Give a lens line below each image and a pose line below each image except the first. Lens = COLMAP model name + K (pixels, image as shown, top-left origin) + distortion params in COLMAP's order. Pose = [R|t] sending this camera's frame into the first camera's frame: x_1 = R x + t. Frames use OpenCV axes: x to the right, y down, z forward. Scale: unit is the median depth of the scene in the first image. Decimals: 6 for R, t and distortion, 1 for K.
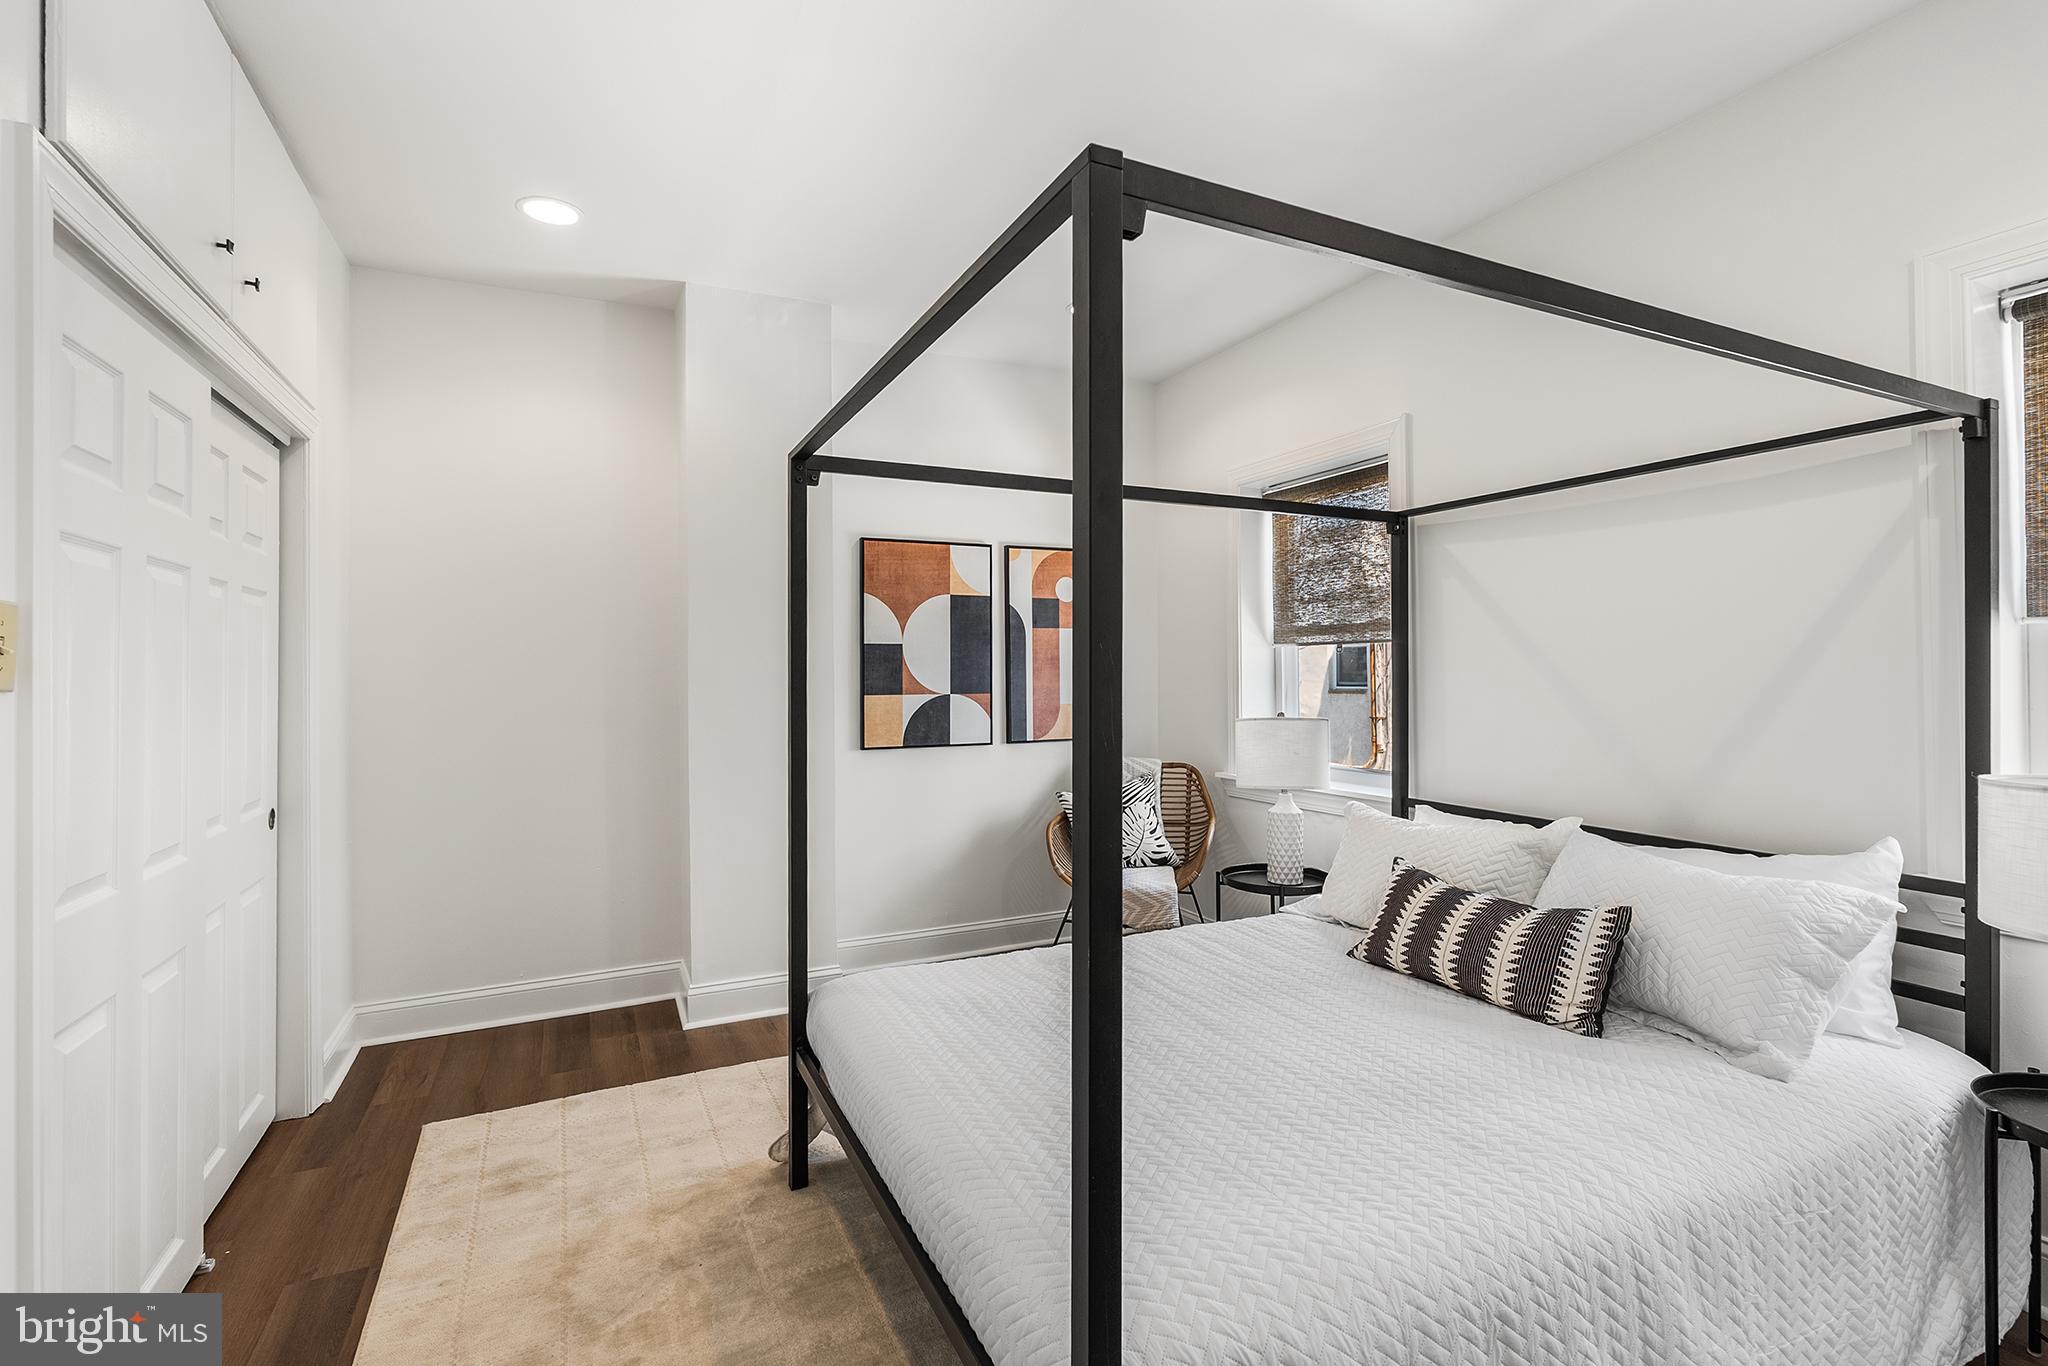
lens RADIAL K [[934.1, 0, 1013.5], [0, 934.1, 675.3], [0, 0, 1]] dist [-0.001790, 0.000247]
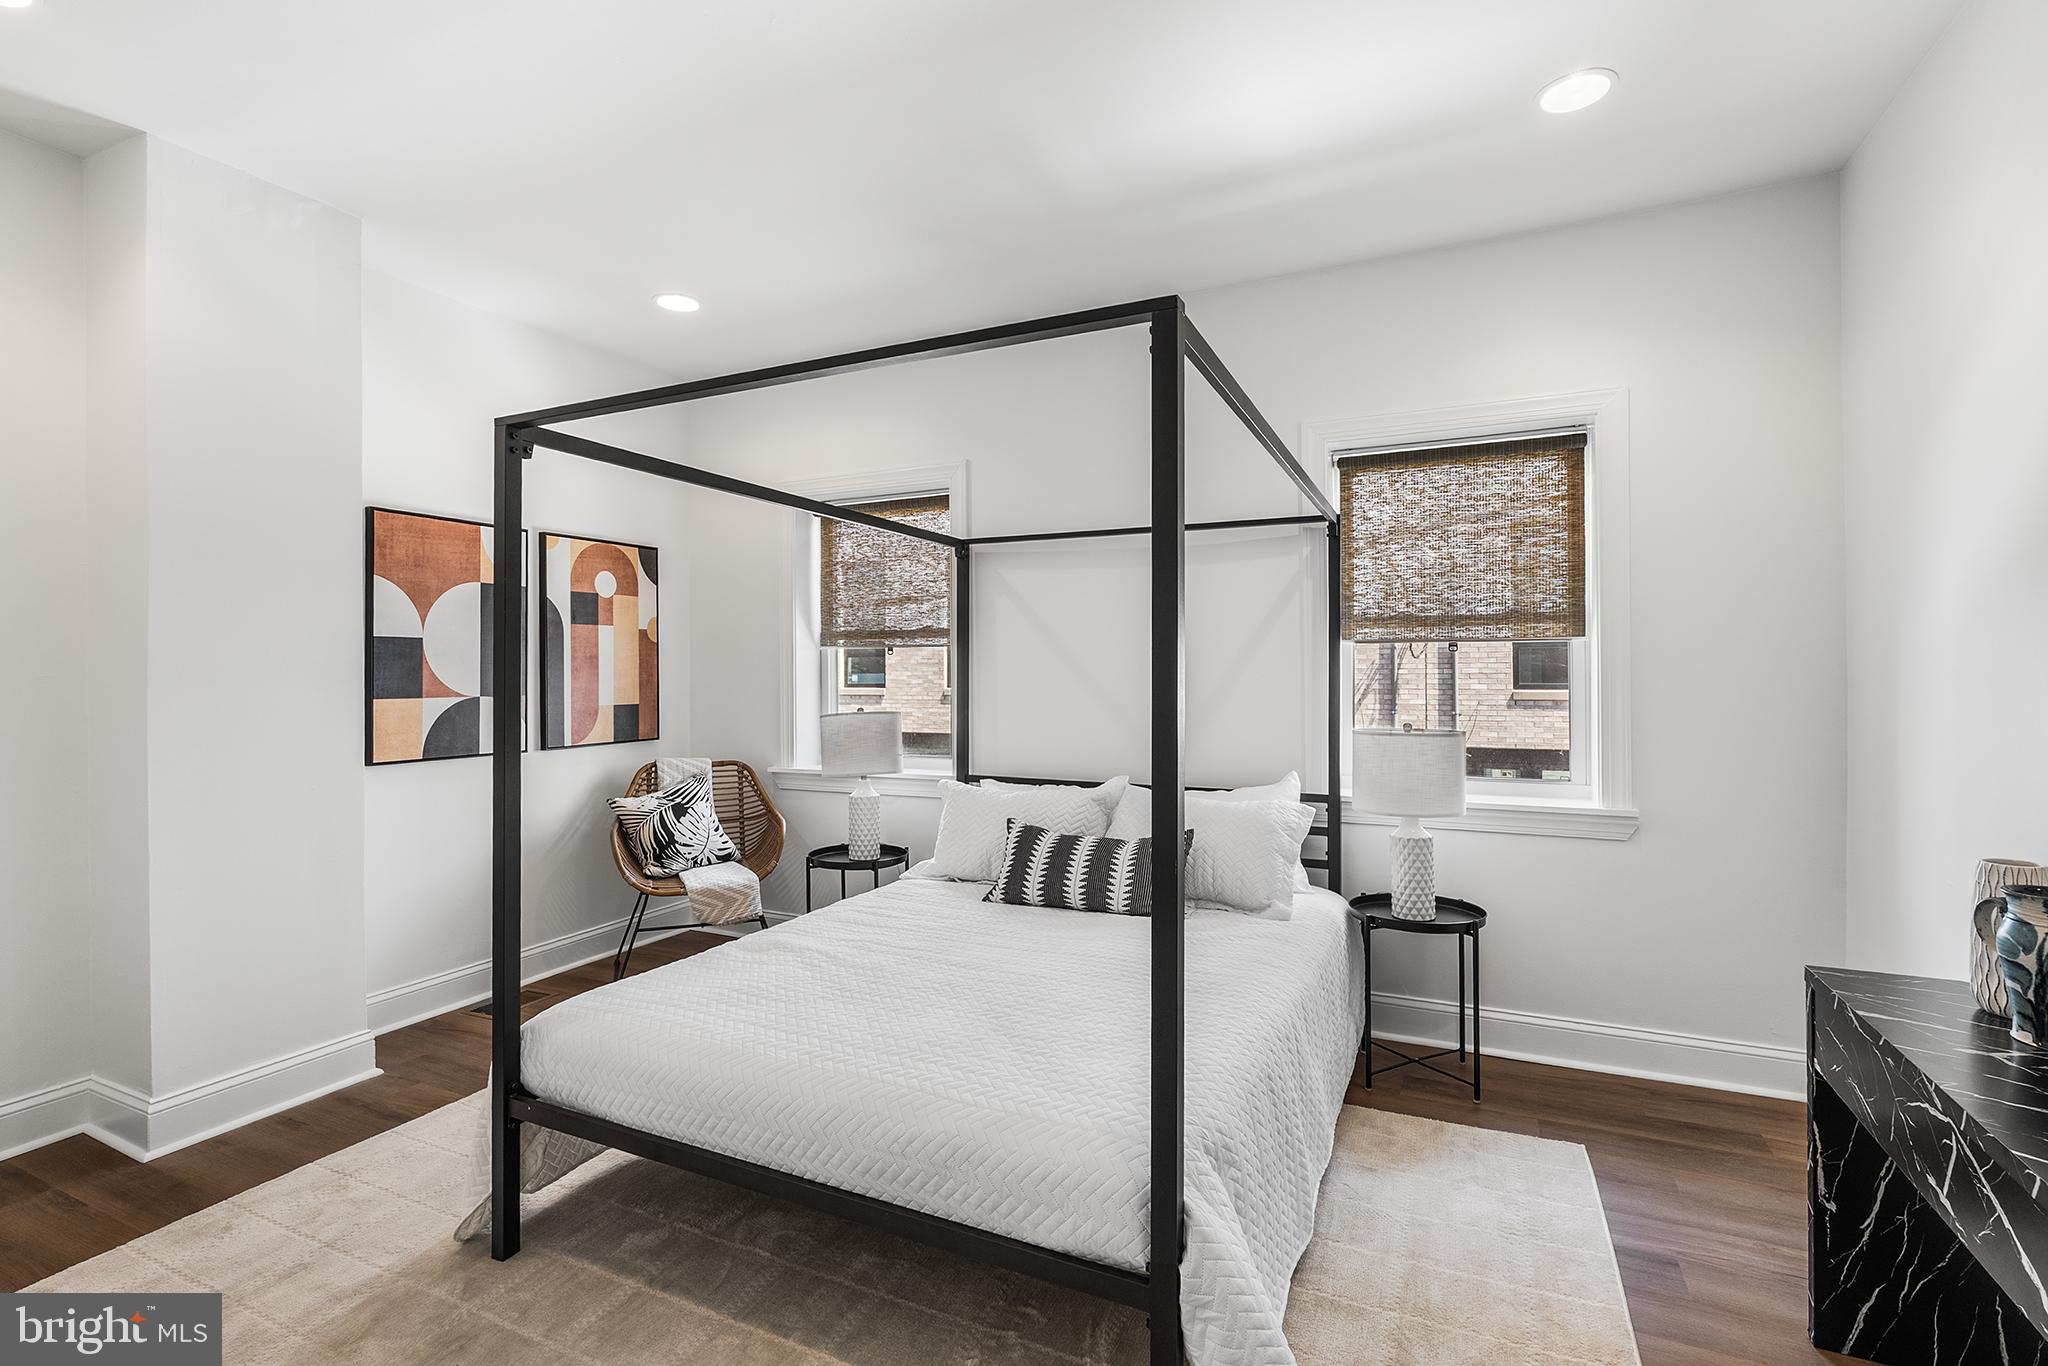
lens RADIAL K [[934.1, 0, 1013.5], [0, 934.1, 675.3], [0, 0, 1]] dist [-0.001790, 0.000247]
pose [[0.780141, -0.000454, 0.625604, -0.233776], [0.001685, 0.999998, -0.001375, 0.002522], [-0.625602, 0.002127, 0.780140, 0.009461]]
